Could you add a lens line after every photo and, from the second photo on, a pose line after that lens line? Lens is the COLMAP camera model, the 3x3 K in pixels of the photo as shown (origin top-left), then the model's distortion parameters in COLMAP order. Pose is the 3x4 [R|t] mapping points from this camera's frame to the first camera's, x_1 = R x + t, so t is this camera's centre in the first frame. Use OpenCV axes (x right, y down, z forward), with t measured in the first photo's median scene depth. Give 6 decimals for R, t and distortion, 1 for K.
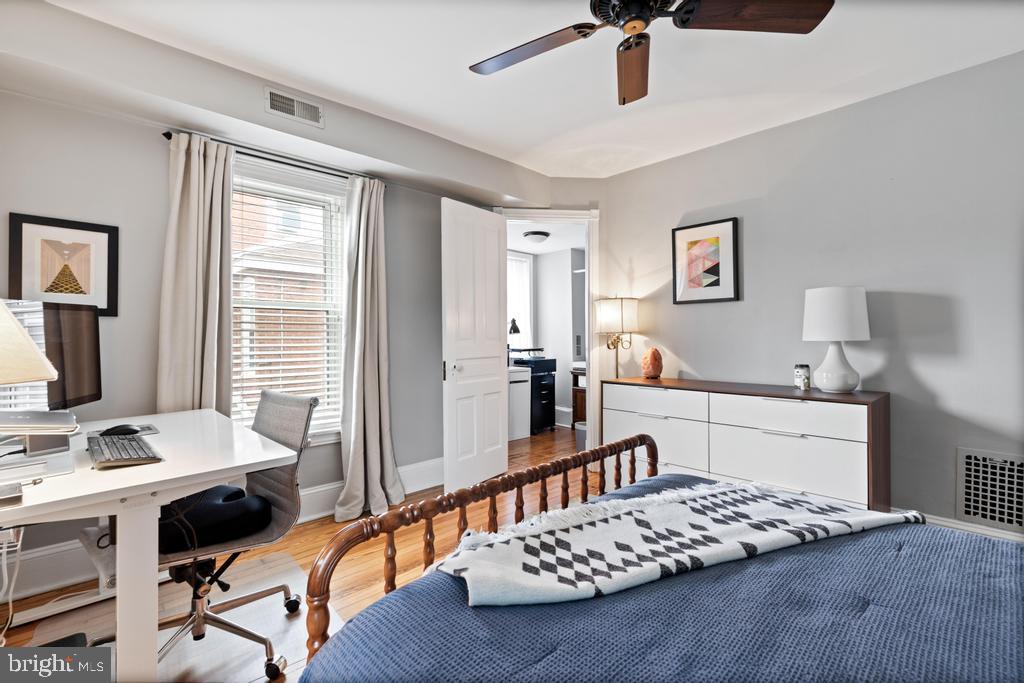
lens RADIAL K [[463.7, 0, 507.8], [0, 463.7, 337.1], [0, 0, 1]] dist [0.010258, -0.000773]
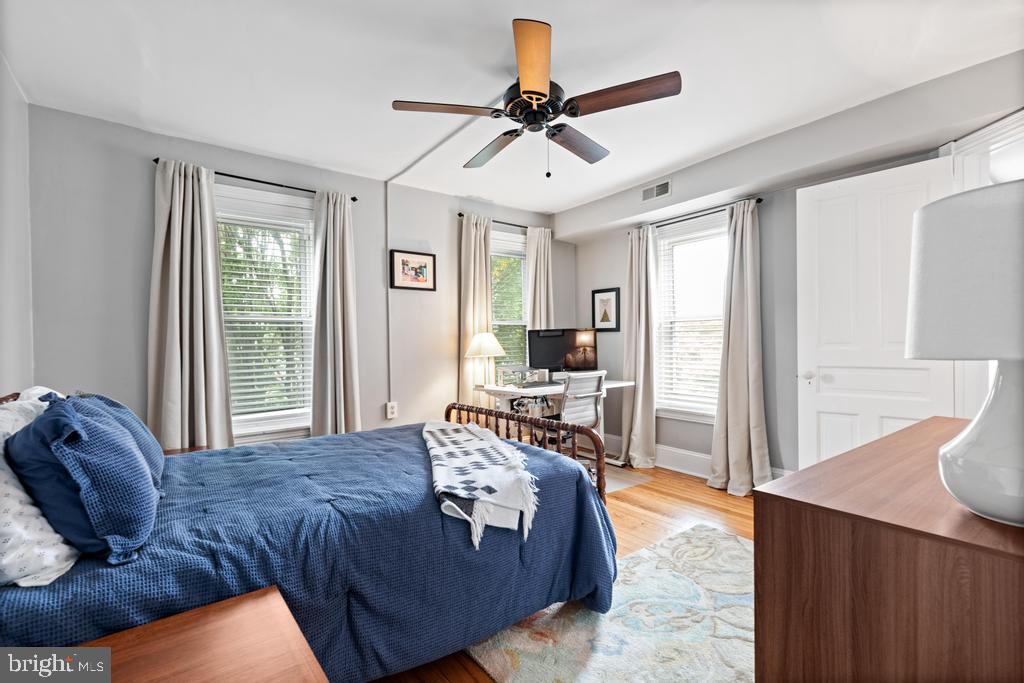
lens RADIAL K [[463.7, 0, 508.6], [0, 463.7, 341.1], [0, 0, 1]] dist [0.010258, -0.000773]
pose [[-0.118857, 0.007528, -0.992883, 1.311965], [0.013553, 0.999890, 0.005959, -0.020424], [0.992819, -0.012748, -0.118946, 0.825350]]
